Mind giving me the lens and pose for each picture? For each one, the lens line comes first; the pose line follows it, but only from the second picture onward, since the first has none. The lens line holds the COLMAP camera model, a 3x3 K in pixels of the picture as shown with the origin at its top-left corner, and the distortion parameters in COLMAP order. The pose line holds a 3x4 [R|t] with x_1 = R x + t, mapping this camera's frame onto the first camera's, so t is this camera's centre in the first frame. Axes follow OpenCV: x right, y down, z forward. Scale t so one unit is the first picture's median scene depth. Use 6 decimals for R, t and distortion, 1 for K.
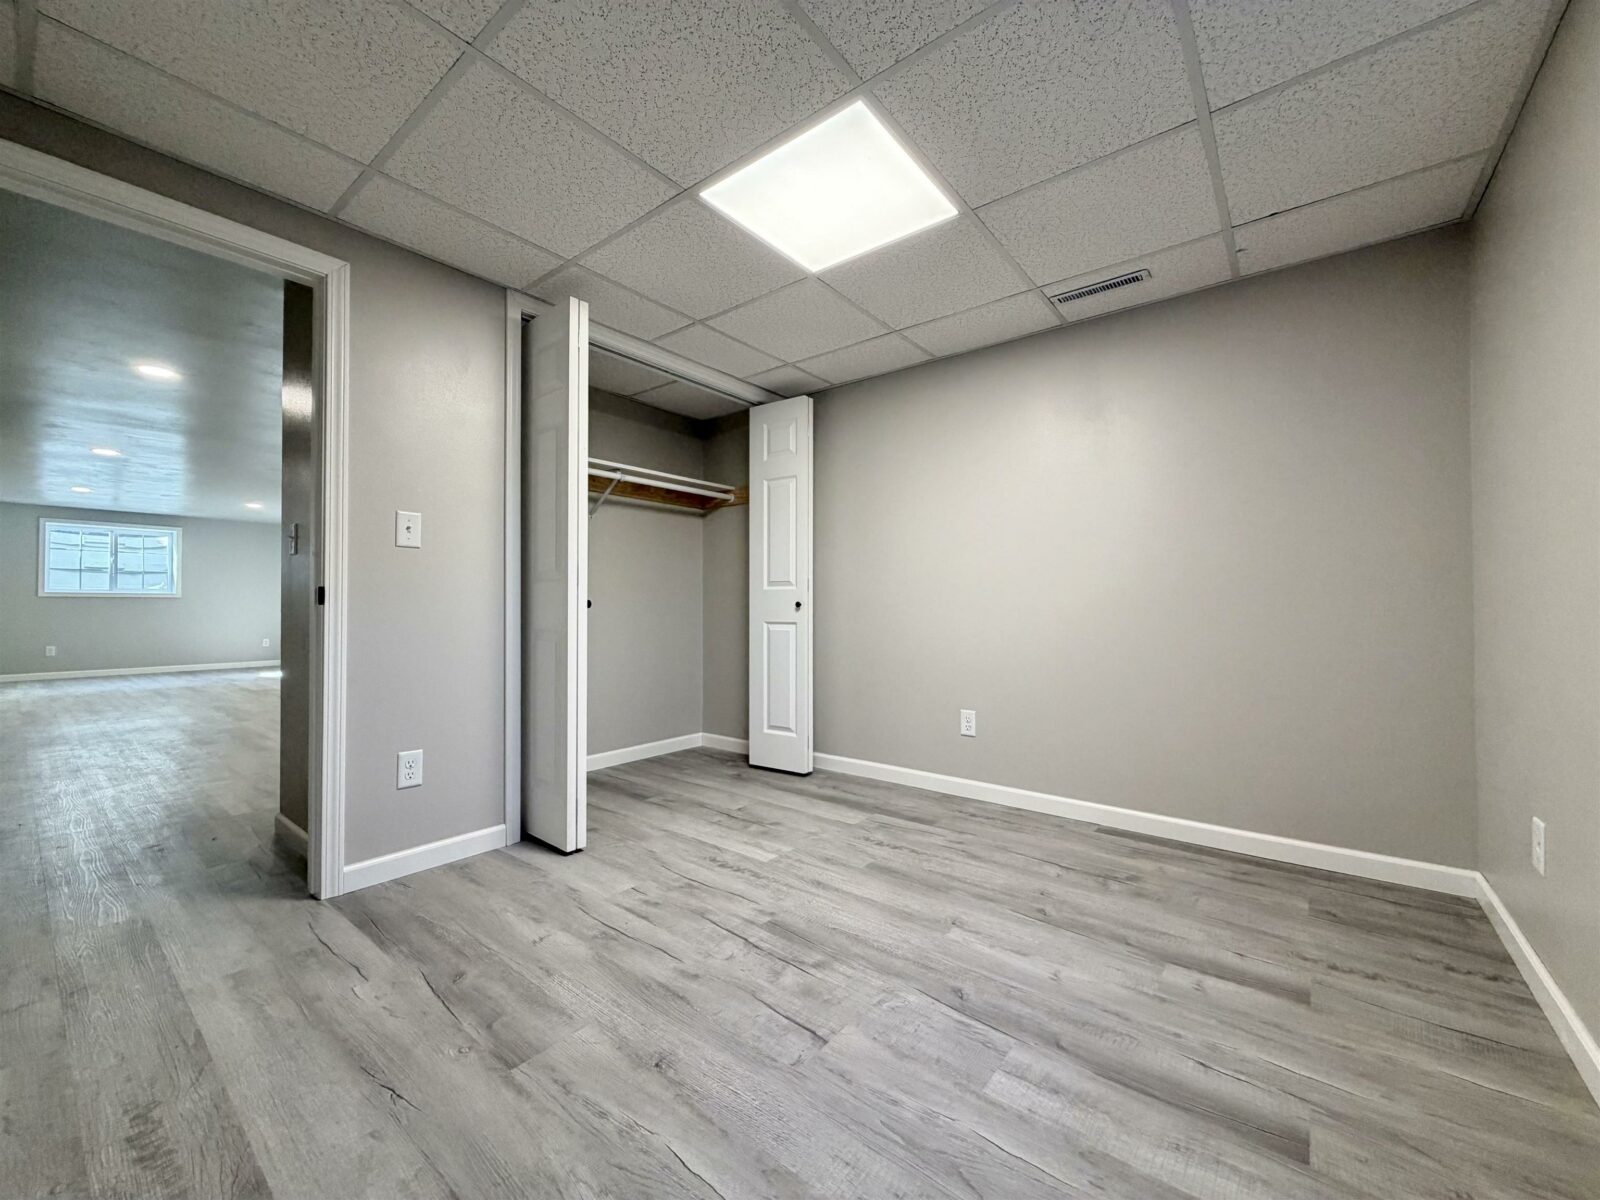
lens RADIAL K [[629.9, 0, 794.7], [0, 629.9, 598.9], [0, 0, 1]] dist [-0.000238, 0.000416]
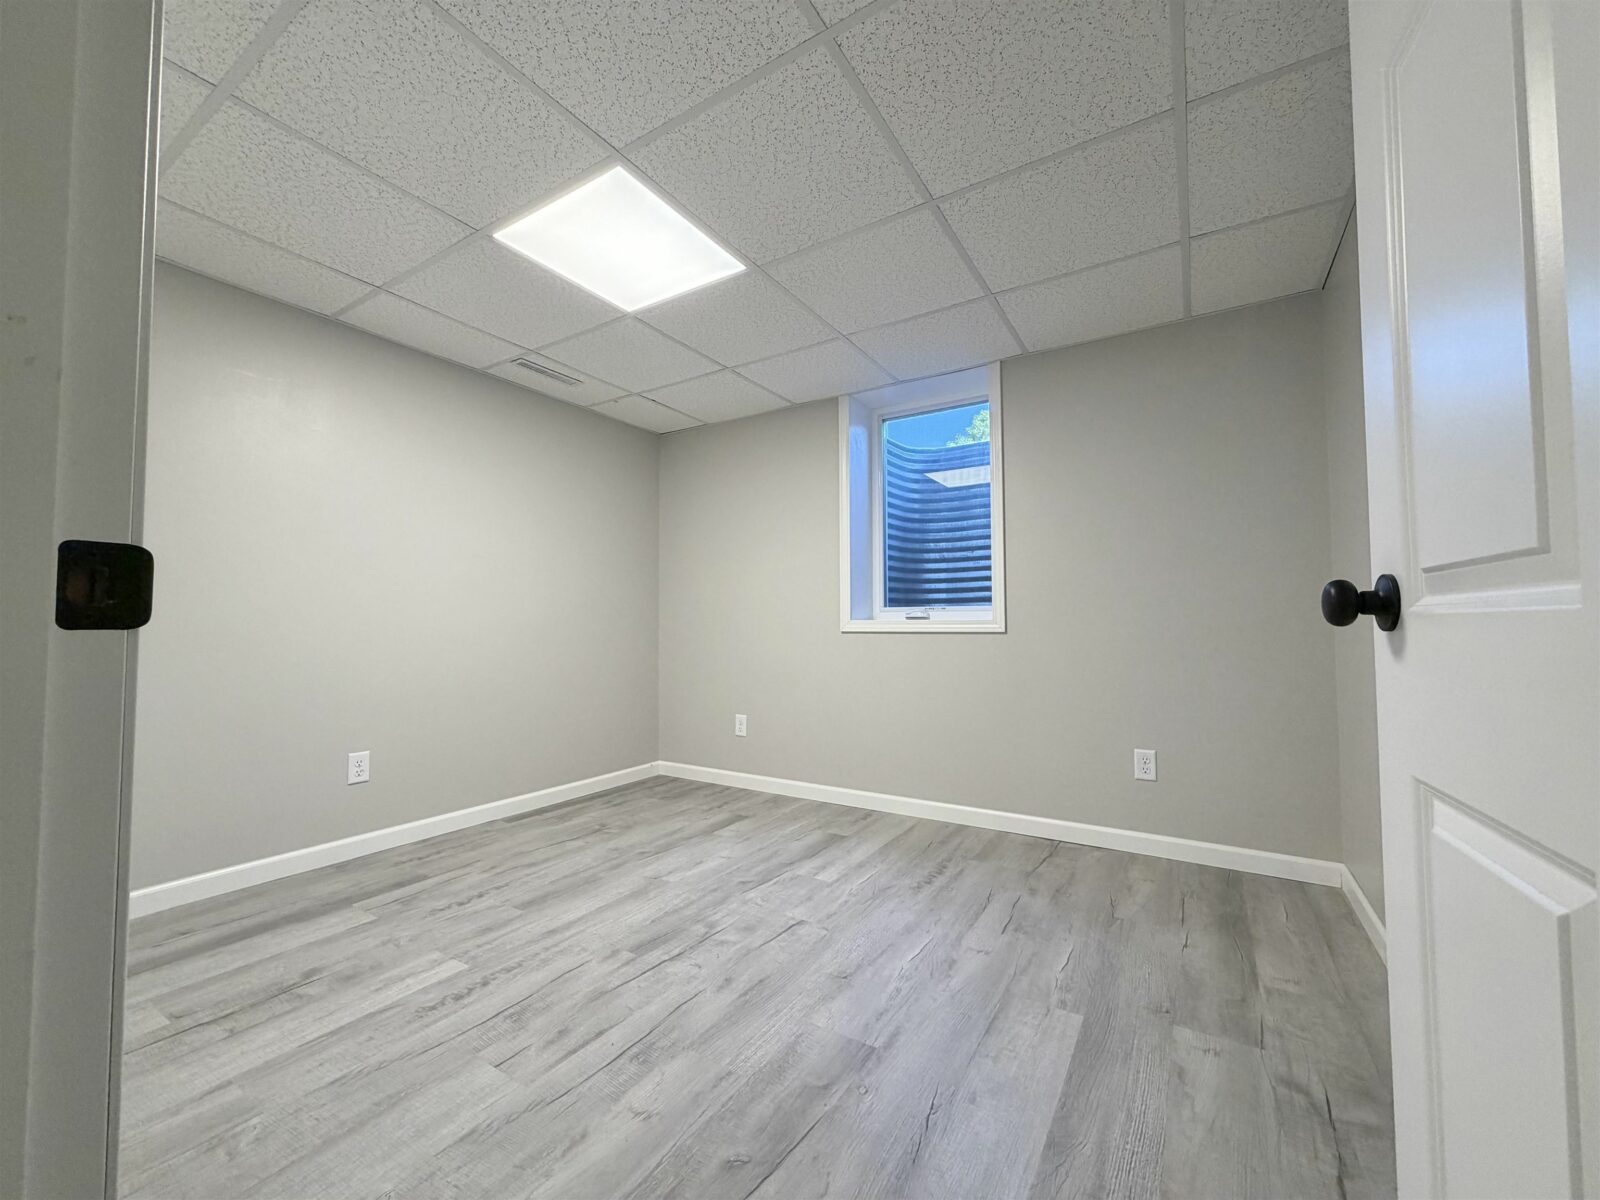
lens RADIAL K [[629.9, 0, 792.8], [0, 629.9, 603.2], [0, 0, 1]] dist [-0.000238, 0.000416]
pose [[-0.099934, 0.037105, 0.994302, -0.941157], [-0.010362, 0.999211, -0.038330, 0.004711], [-0.994940, -0.014134, -0.099471, 0.760733]]
